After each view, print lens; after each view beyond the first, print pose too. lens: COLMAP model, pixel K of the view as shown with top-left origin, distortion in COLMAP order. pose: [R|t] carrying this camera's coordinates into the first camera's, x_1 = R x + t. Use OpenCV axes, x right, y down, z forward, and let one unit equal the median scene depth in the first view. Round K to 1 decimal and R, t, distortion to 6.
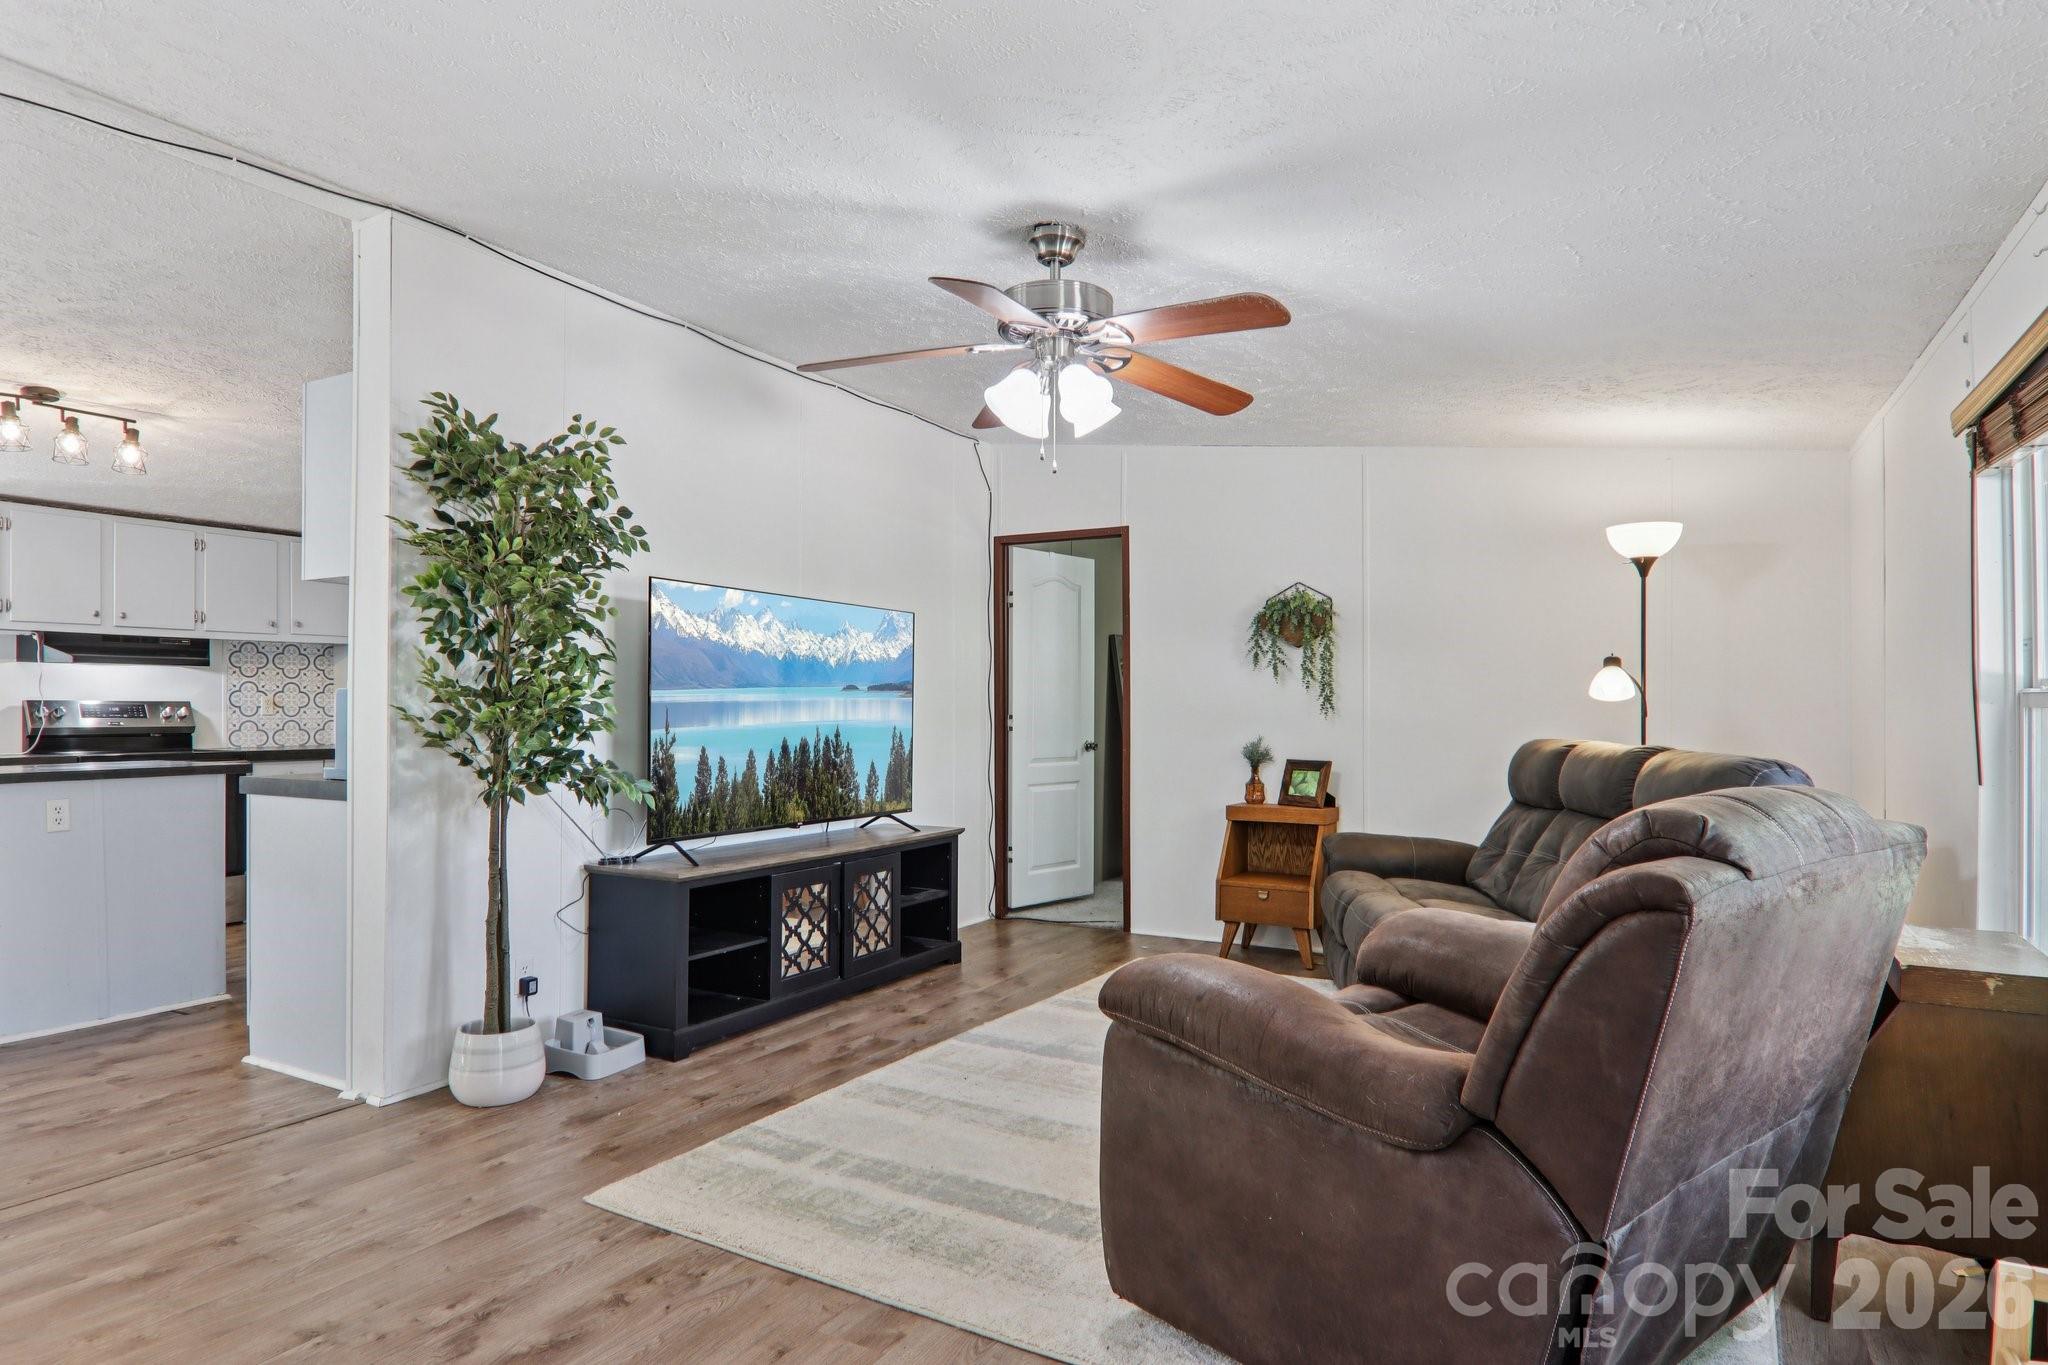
lens RADIAL K [[1167.2, 0, 1019.7], [0, 1167.2, 691.6], [0, 0, 1]] dist [0.007332, -0.020926]
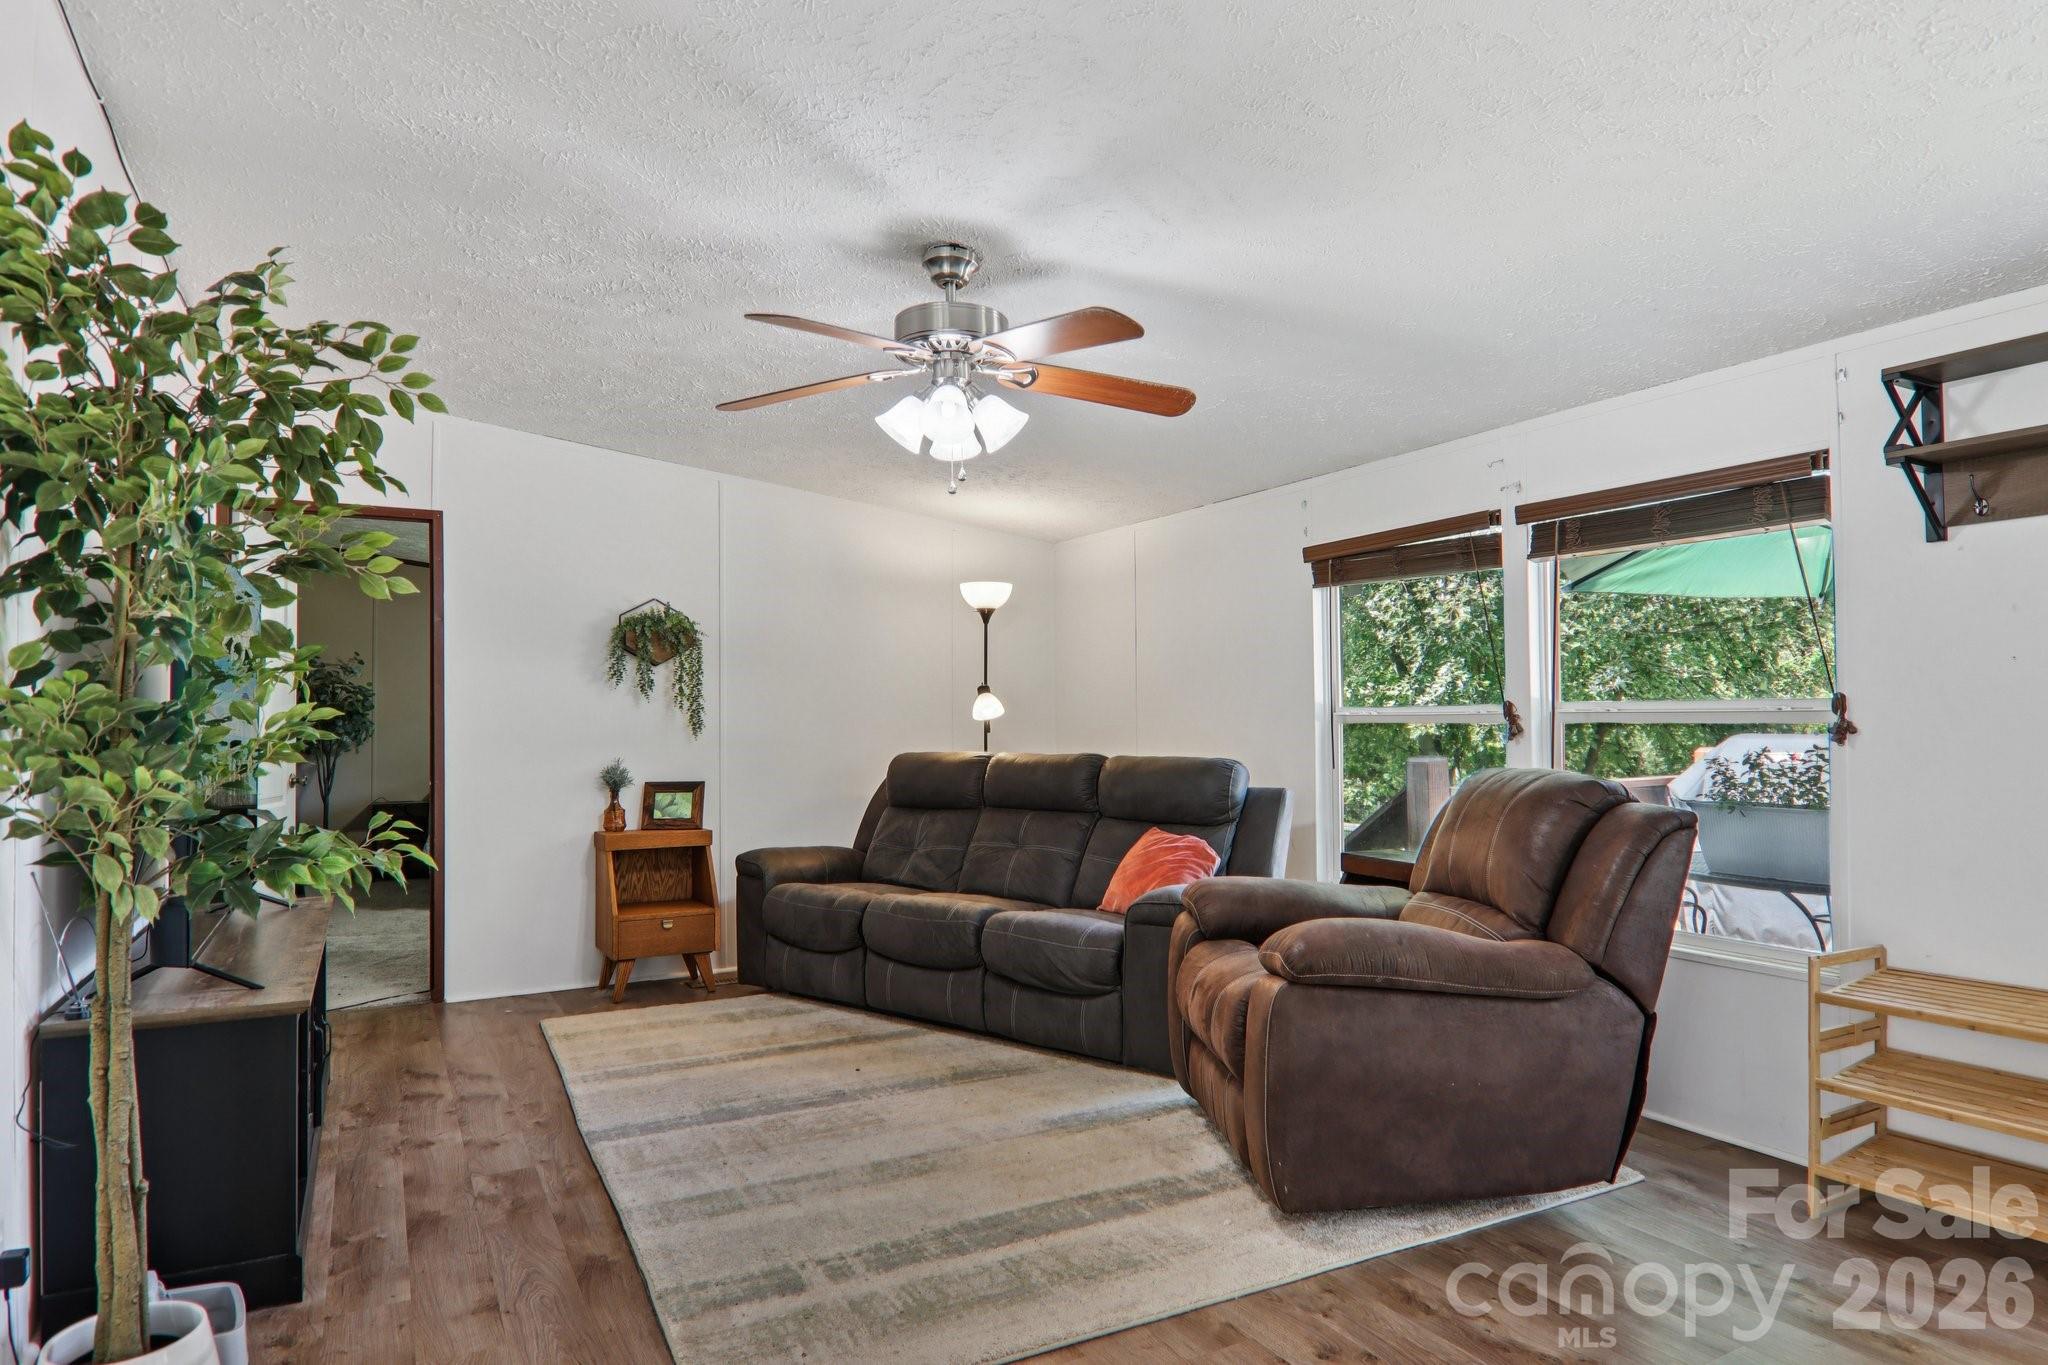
lens RADIAL K [[1167.2, 0, 1017.5], [0, 1167.2, 693.6], [0, 0, 1]] dist [0.007332, -0.020926]
pose [[0.528665, 0.013978, 0.848716, -0.688843], [-0.002245, 0.999884, -0.015069, -0.001975], [-0.848828, 0.006061, 0.528635, 0.372414]]
